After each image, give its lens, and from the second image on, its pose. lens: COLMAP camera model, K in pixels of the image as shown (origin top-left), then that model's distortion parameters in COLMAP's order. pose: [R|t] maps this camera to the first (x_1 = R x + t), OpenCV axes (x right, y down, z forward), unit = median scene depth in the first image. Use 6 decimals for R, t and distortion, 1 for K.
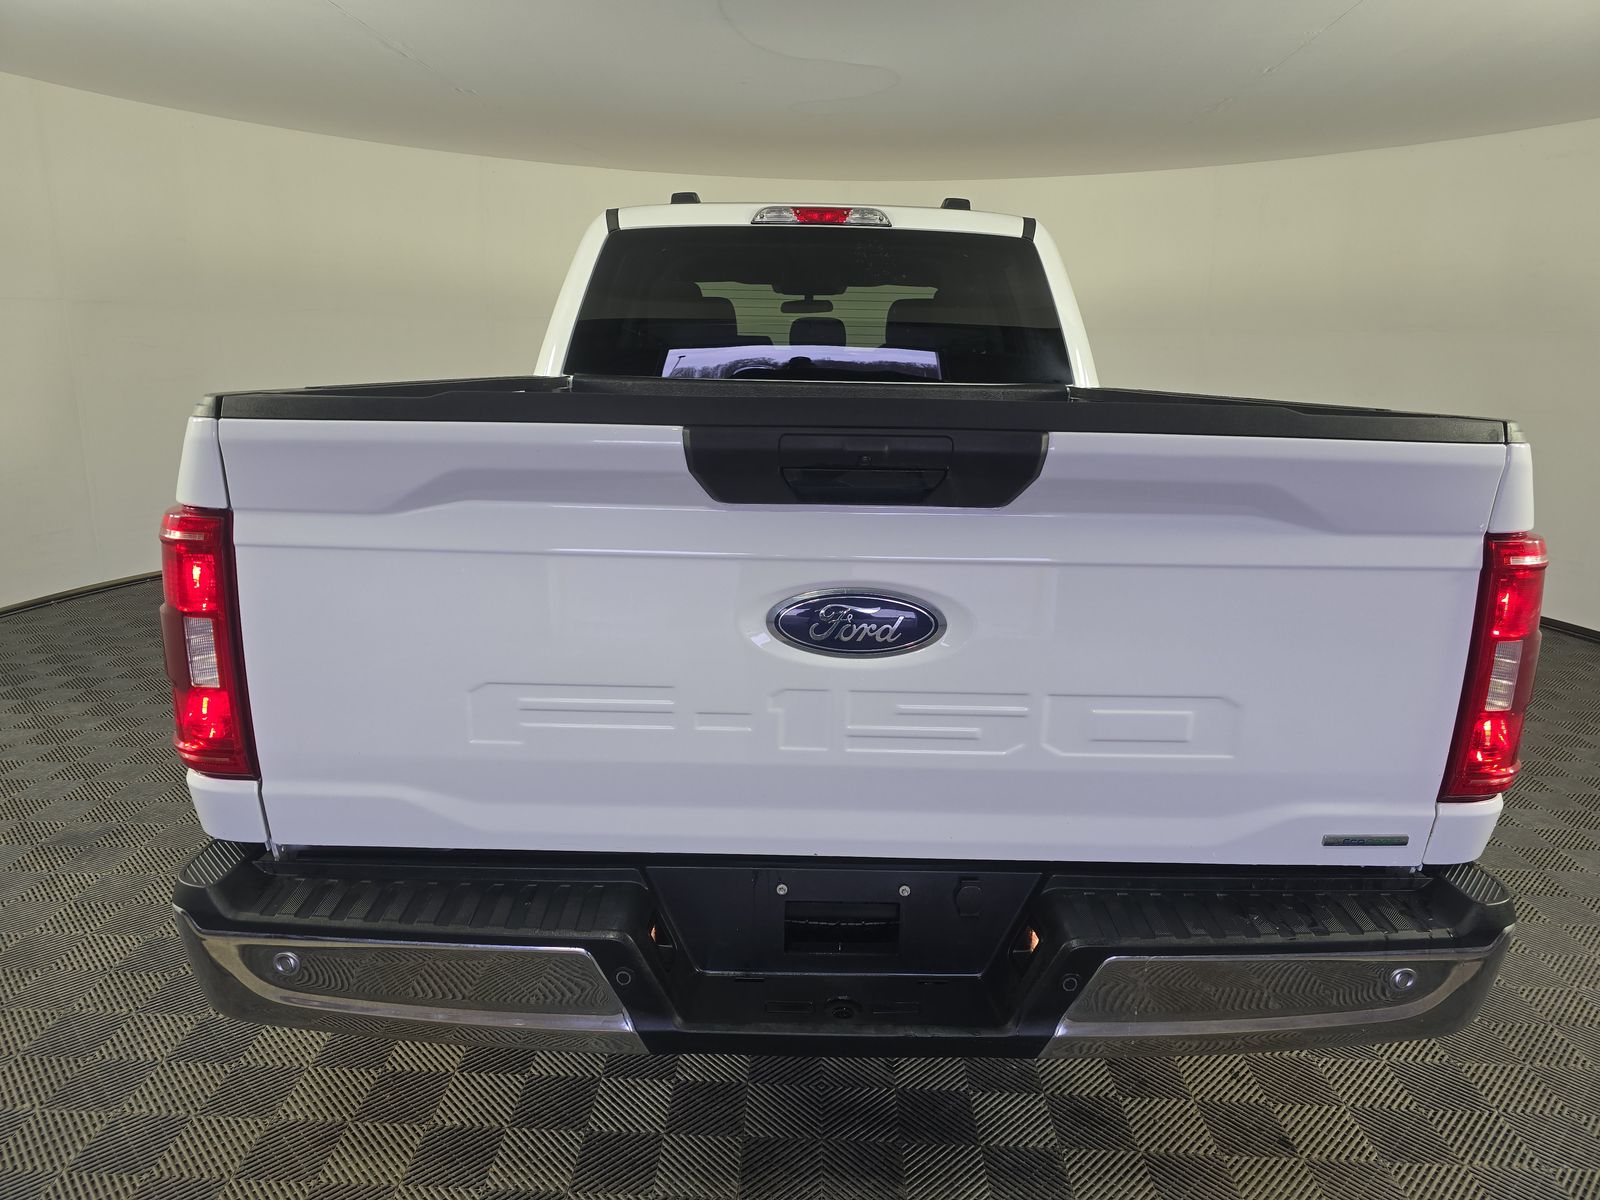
lens RADIAL K [[1090.5, 0, 796.6], [0, 1090.5, 599.0], [0, 0, 1]] dist [0.041032, -0.038864]
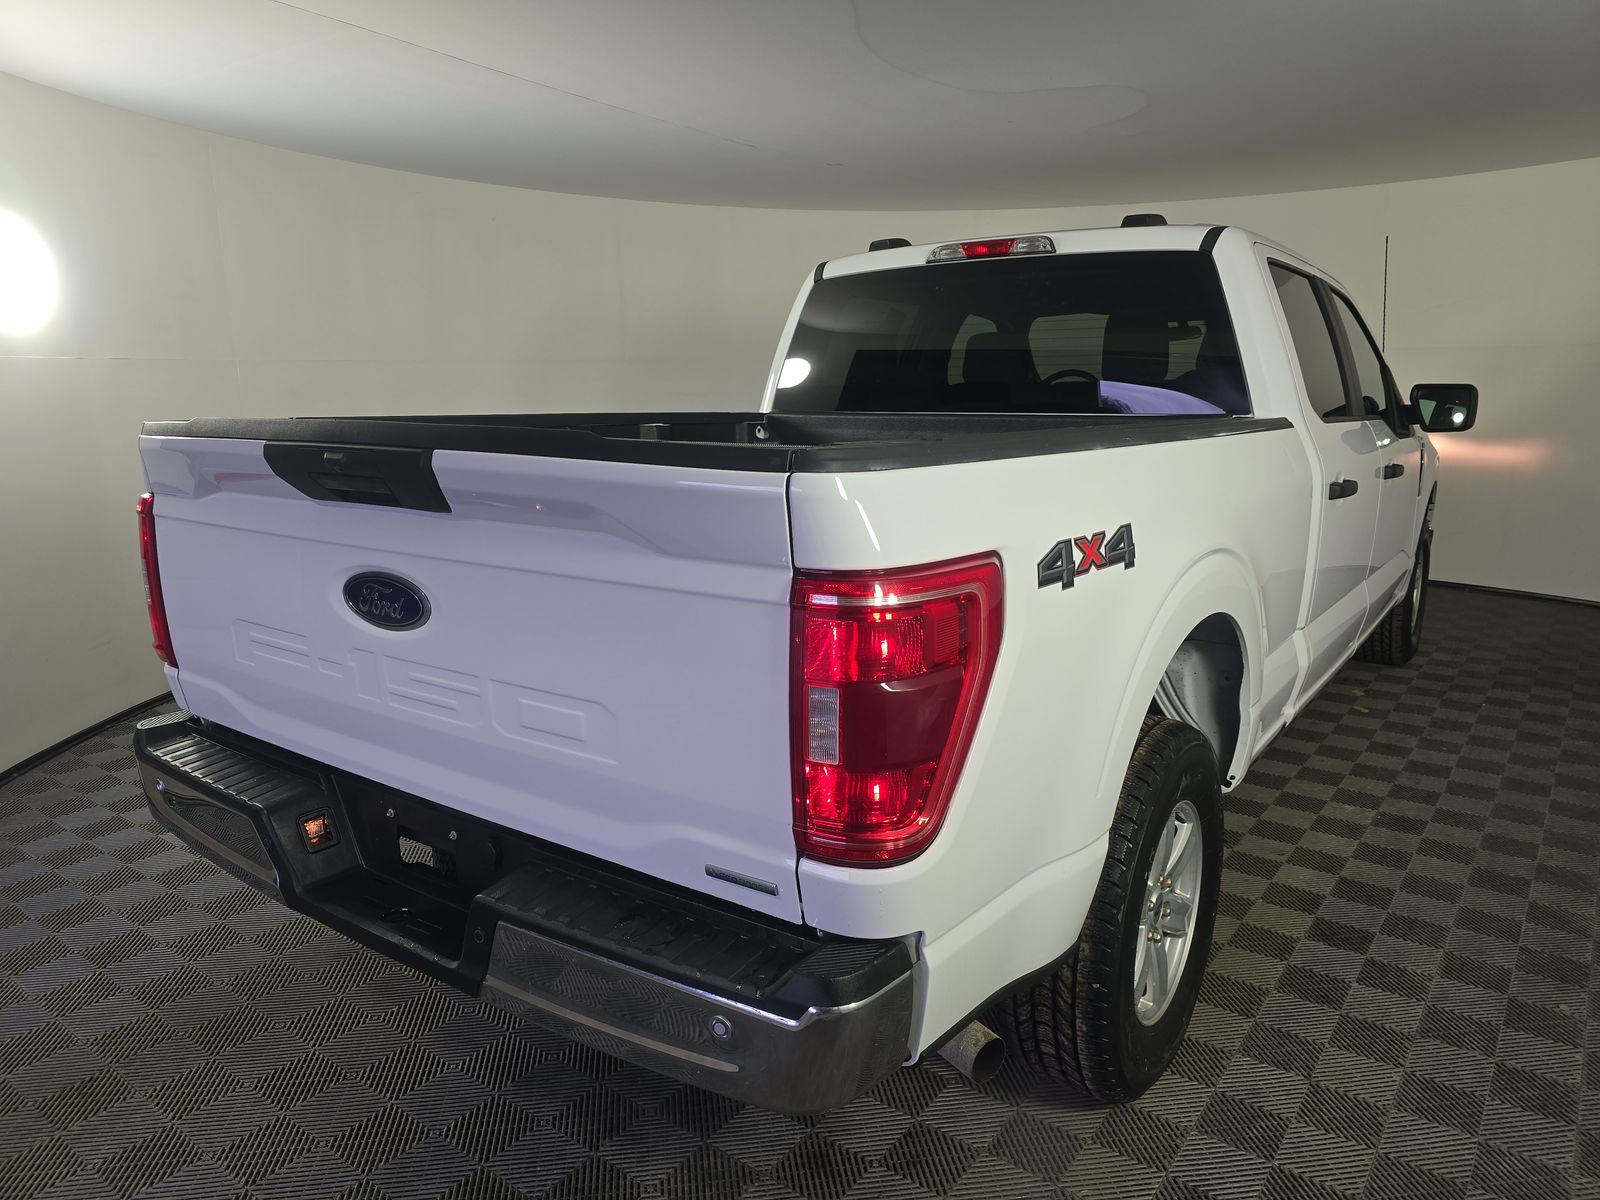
lens RADIAL K [[1090.5, 0, 786.8], [0, 1090.5, 597.3], [0, 0, 1]] dist [0.041032, -0.038864]
pose [[0.805371, 0.089328, -0.586002, 0.483745], [-0.110891, 0.993832, -0.000907, -0.013093], [0.582307, 0.065713, 0.810309, 0.104746]]
